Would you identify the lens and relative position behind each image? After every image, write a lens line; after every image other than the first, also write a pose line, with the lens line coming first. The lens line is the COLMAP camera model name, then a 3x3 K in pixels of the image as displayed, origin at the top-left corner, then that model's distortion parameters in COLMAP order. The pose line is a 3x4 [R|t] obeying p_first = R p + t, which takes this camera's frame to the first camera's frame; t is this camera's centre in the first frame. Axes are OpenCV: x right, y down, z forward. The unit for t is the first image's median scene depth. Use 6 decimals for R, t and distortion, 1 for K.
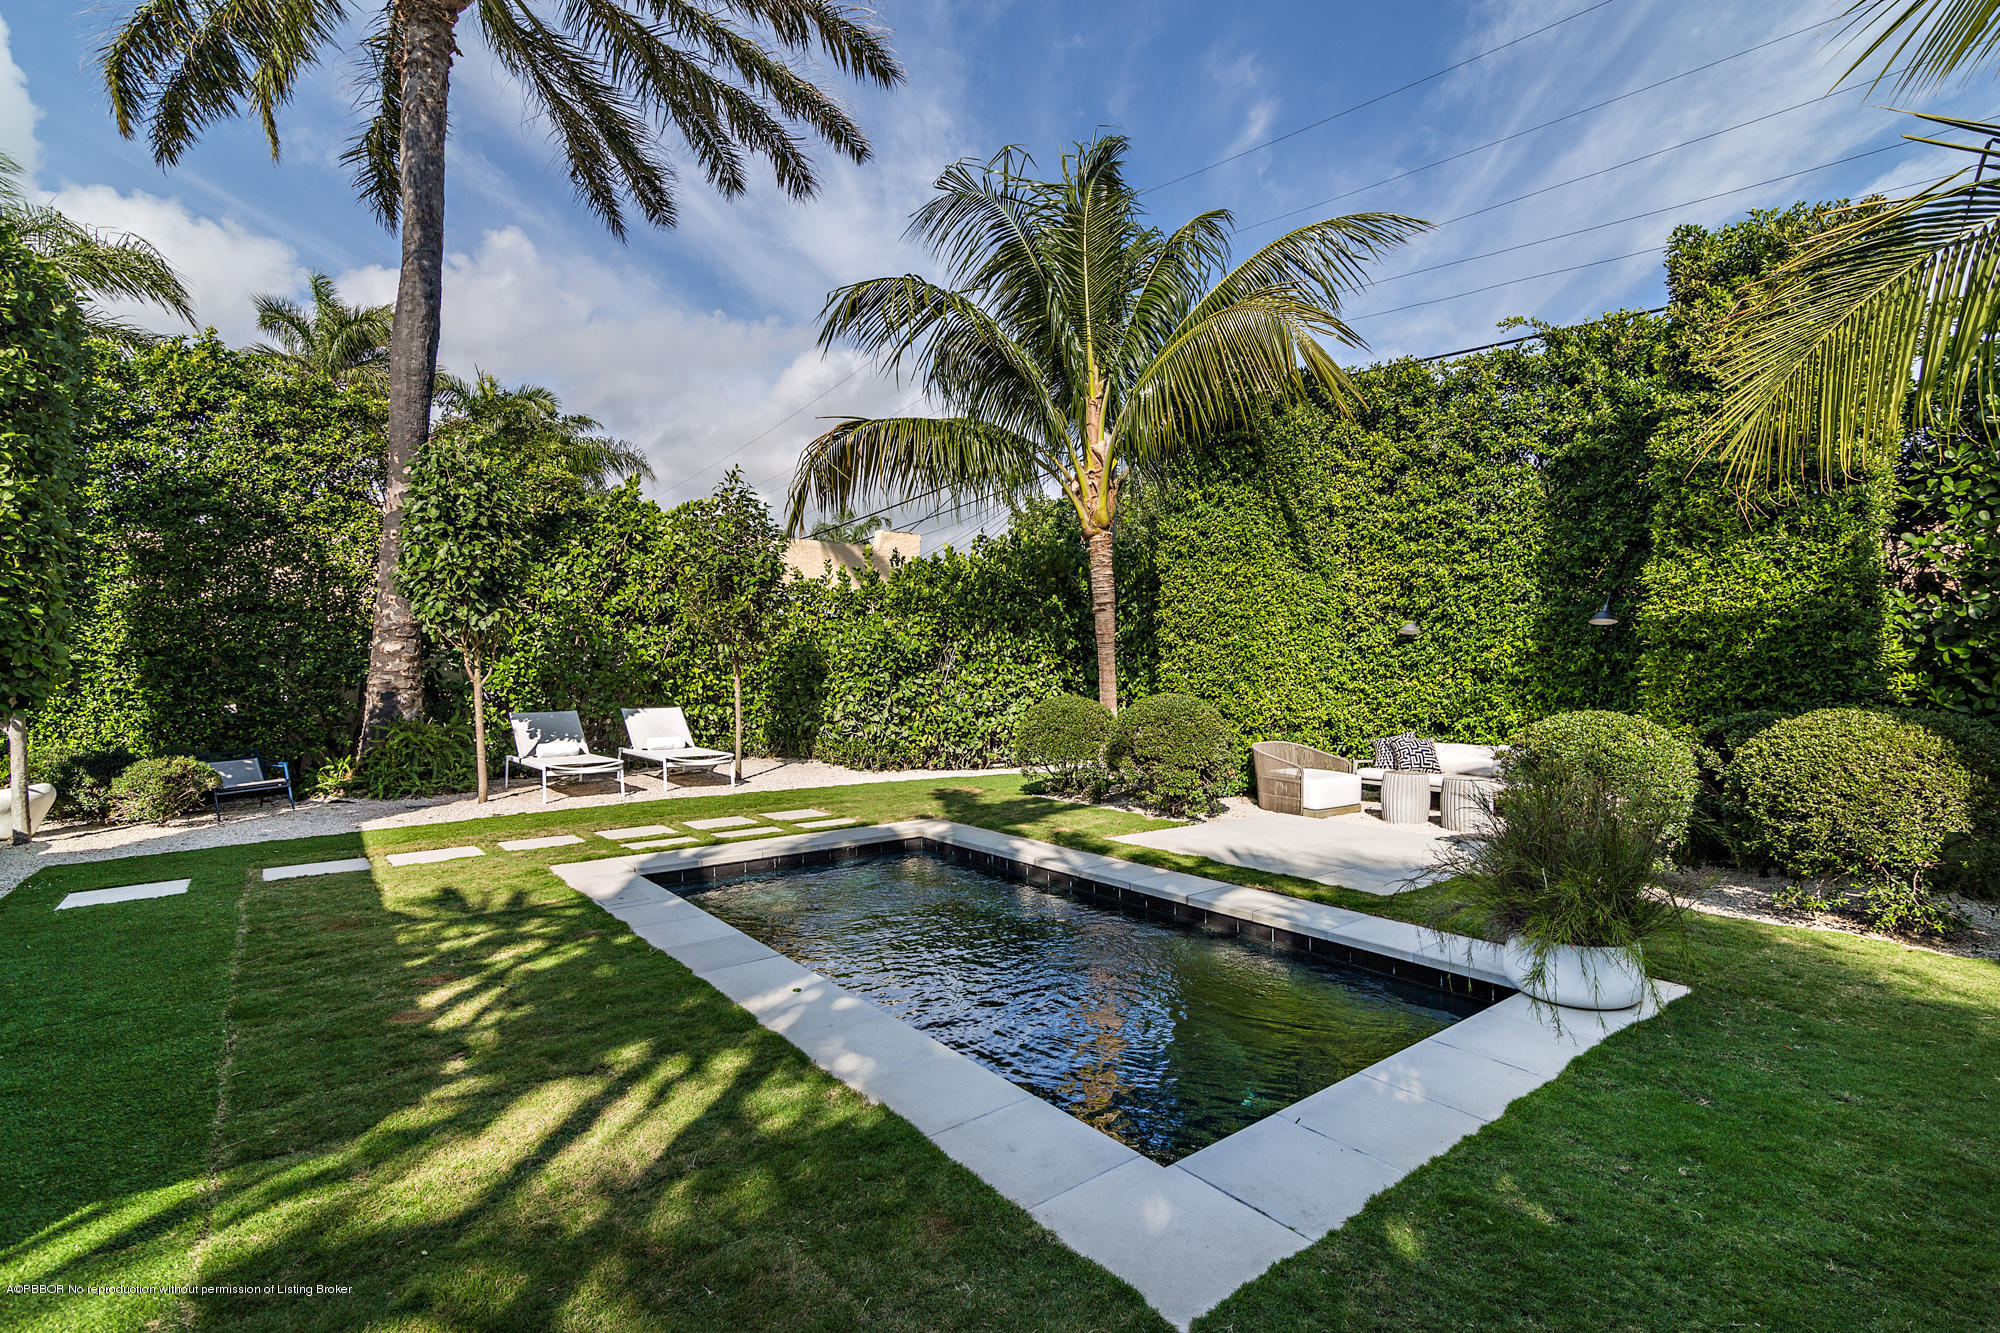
lens RADIAL K [[926.4, 0, 998.0], [0, 926.4, 661.2], [0, 0, 1]] dist [0.003507, -0.001998]
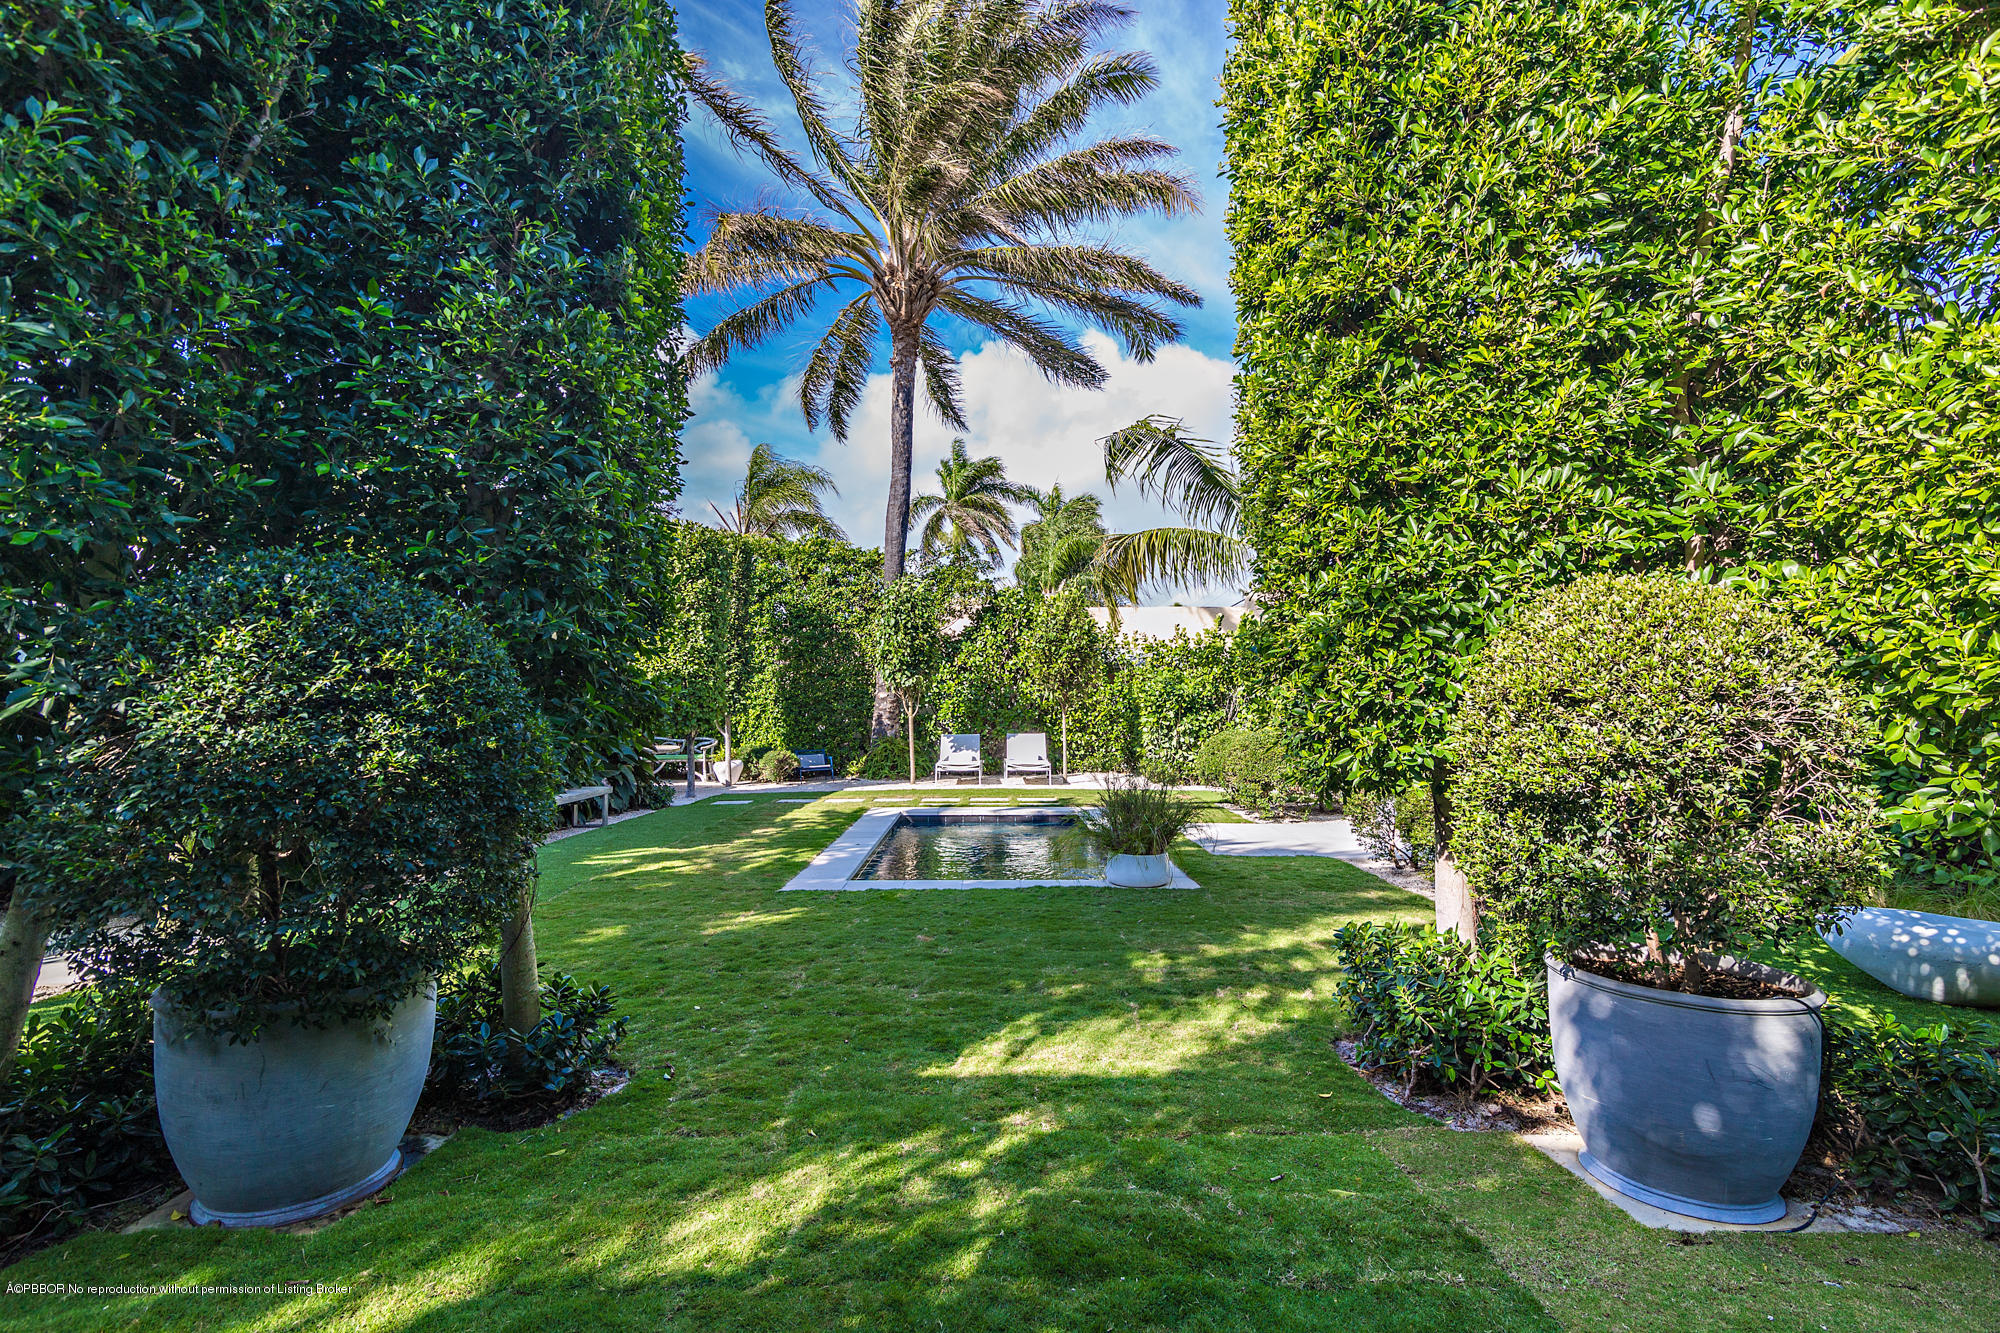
lens RADIAL K [[926.4, 0, 1006.8], [0, 926.4, 676.6], [0, 0, 1]] dist [0.003507, -0.001998]
pose [[0.797302, -0.015750, -0.603375, 0.591520], [0.001756, 0.999716, -0.023776, -0.007880], [0.603578, 0.017897, 0.797103, -0.264940]]
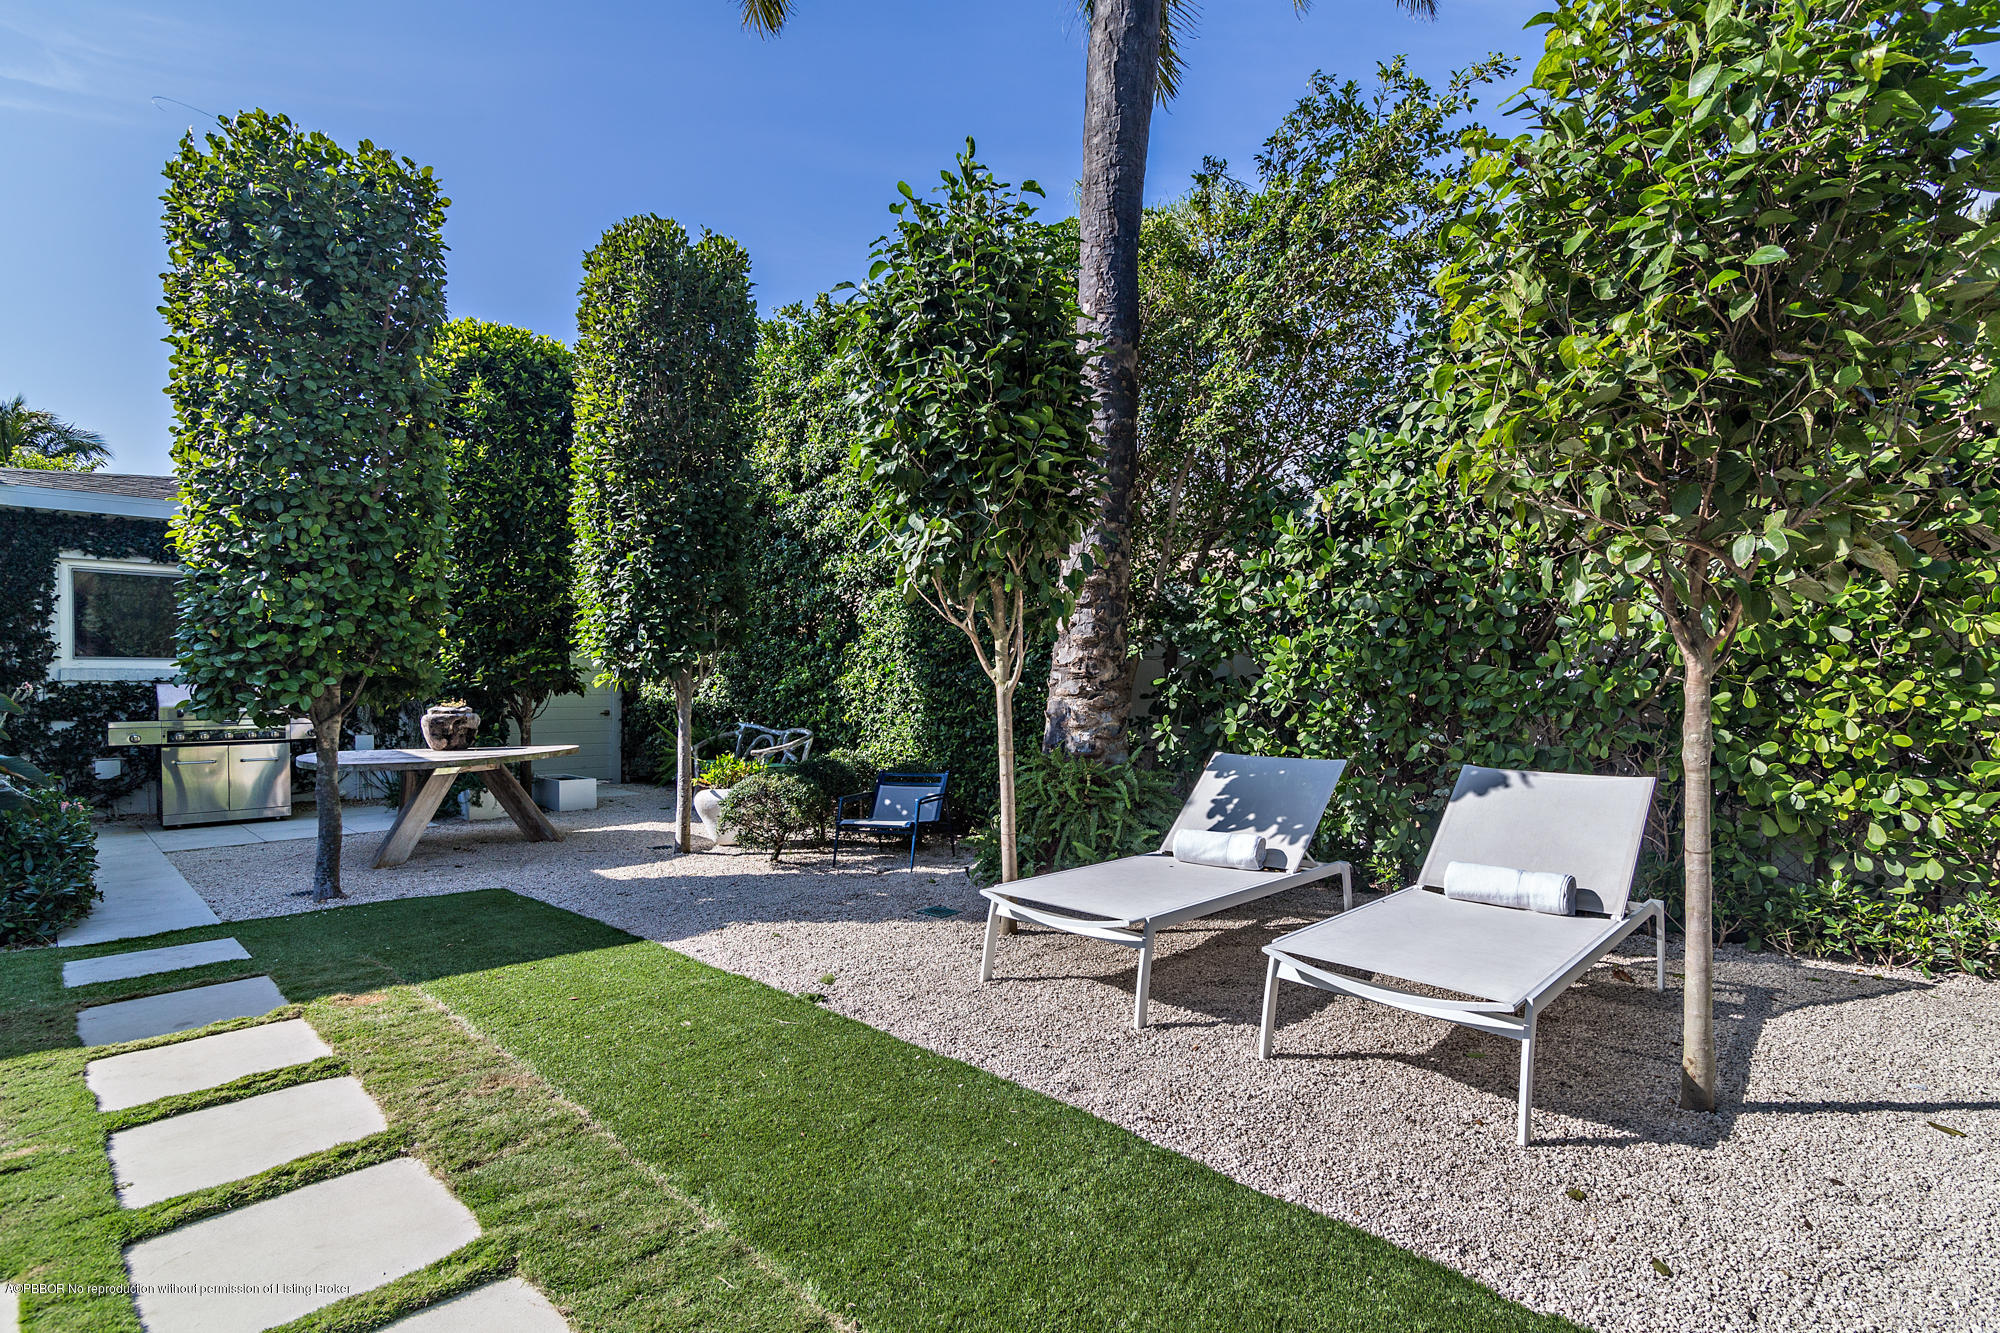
lens RADIAL K [[926.4, 0, 1010.4], [0, 926.4, 713.0], [0, 0, 1]] dist [0.003507, -0.001998]
pose [[0.147313, 0.037653, -0.988373, -0.077094], [0.001071, 0.999268, 0.038228, 0.017870], [0.989089, -0.006690, 0.147165, 0.856902]]
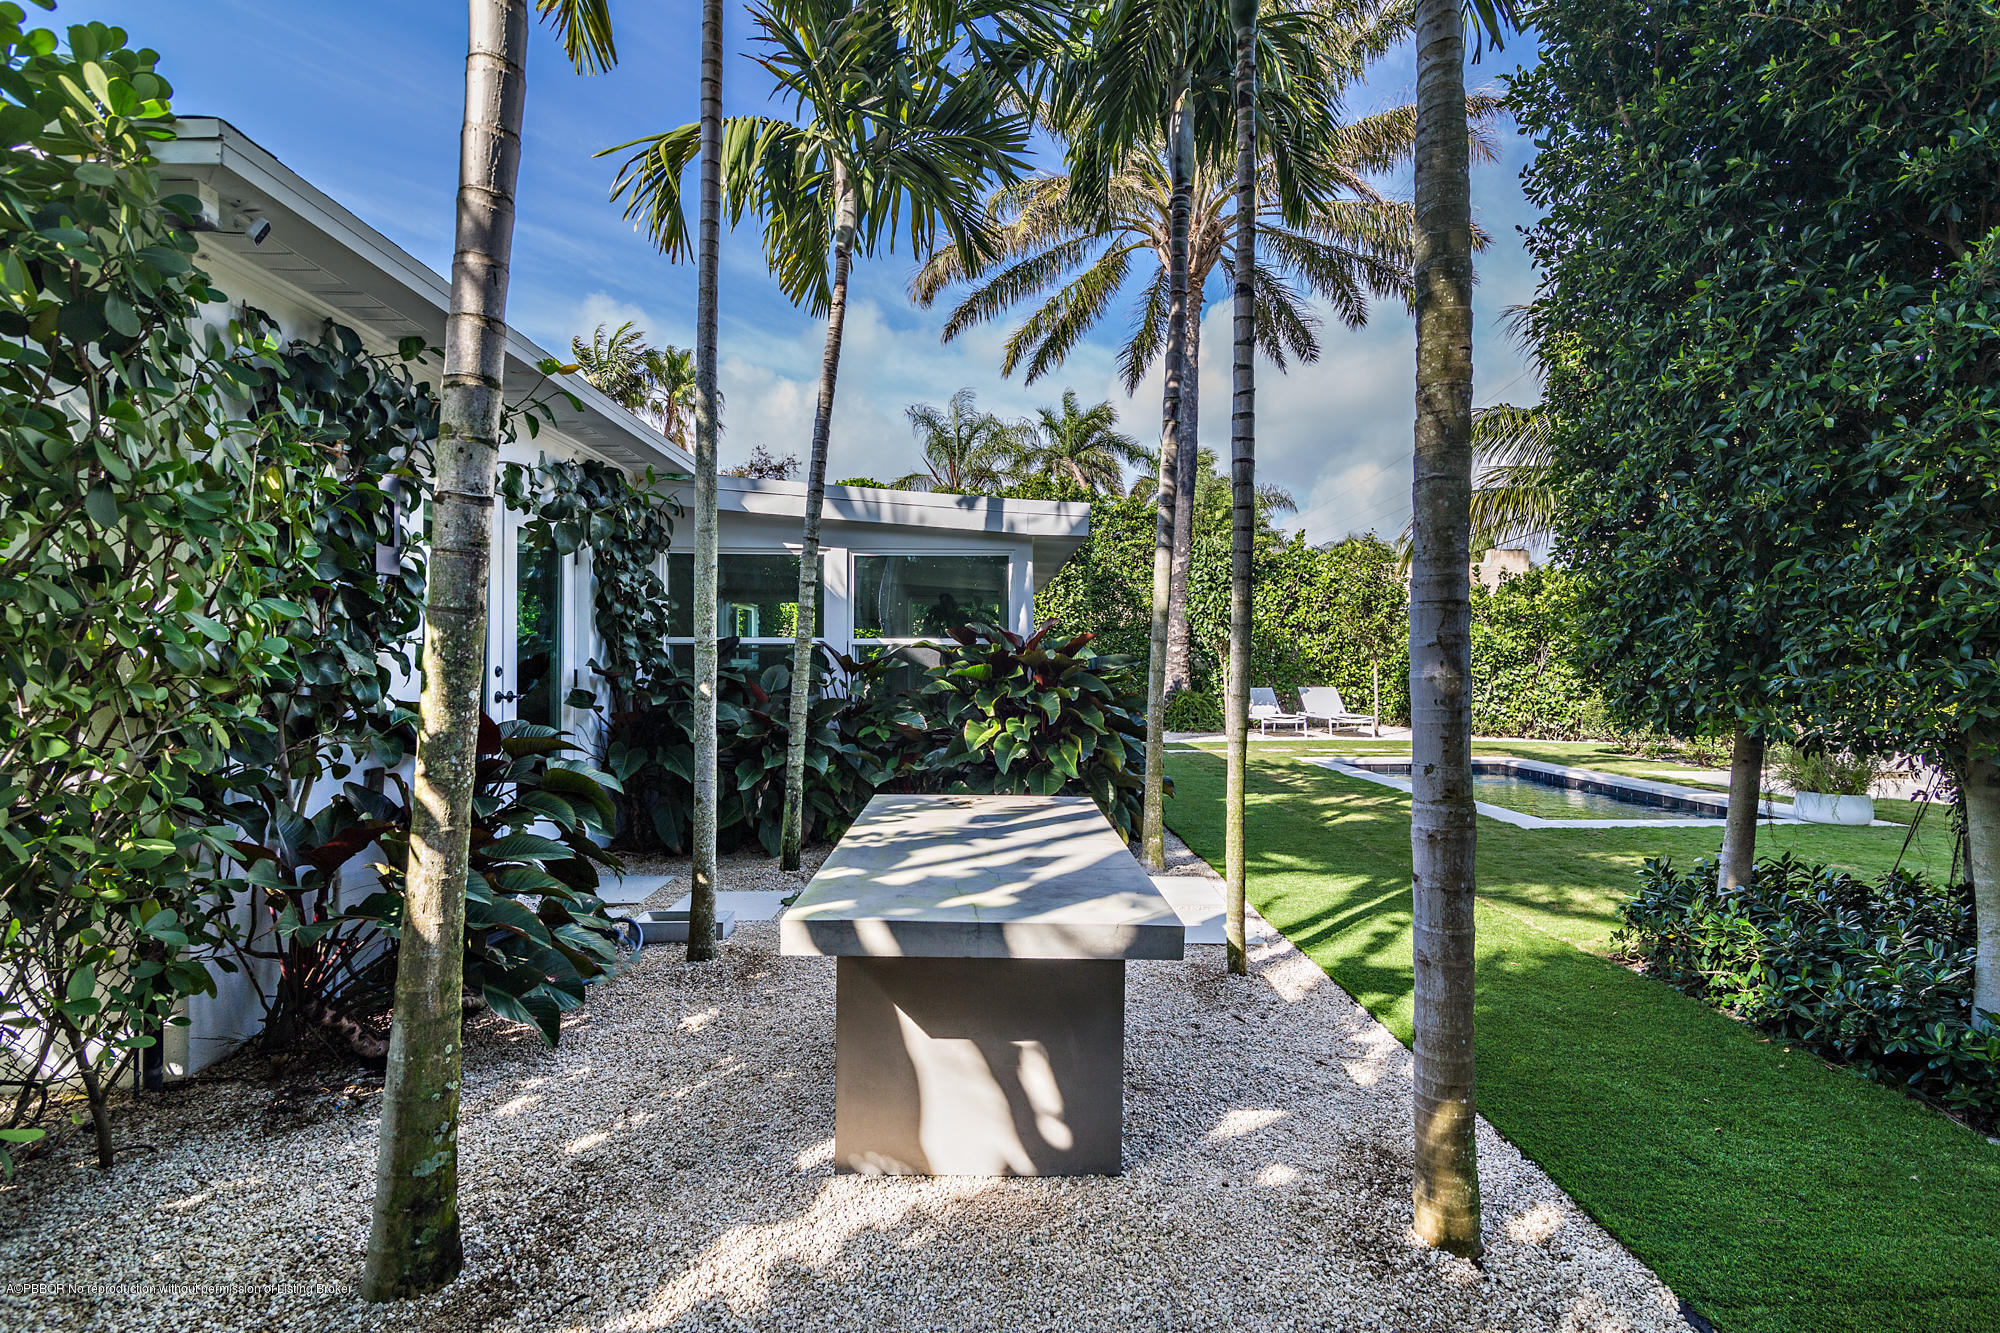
lens RADIAL K [[926.4, 0, 984.9], [0, 926.4, 673.9], [0, 0, 1]] dist [0.003507, -0.001998]
pose [[0.790203, 0.009945, -0.612764, 0.156300], [-0.000445, 0.999877, 0.015654, 0.004864], [0.612845, -0.012097, 0.790111, -0.637968]]
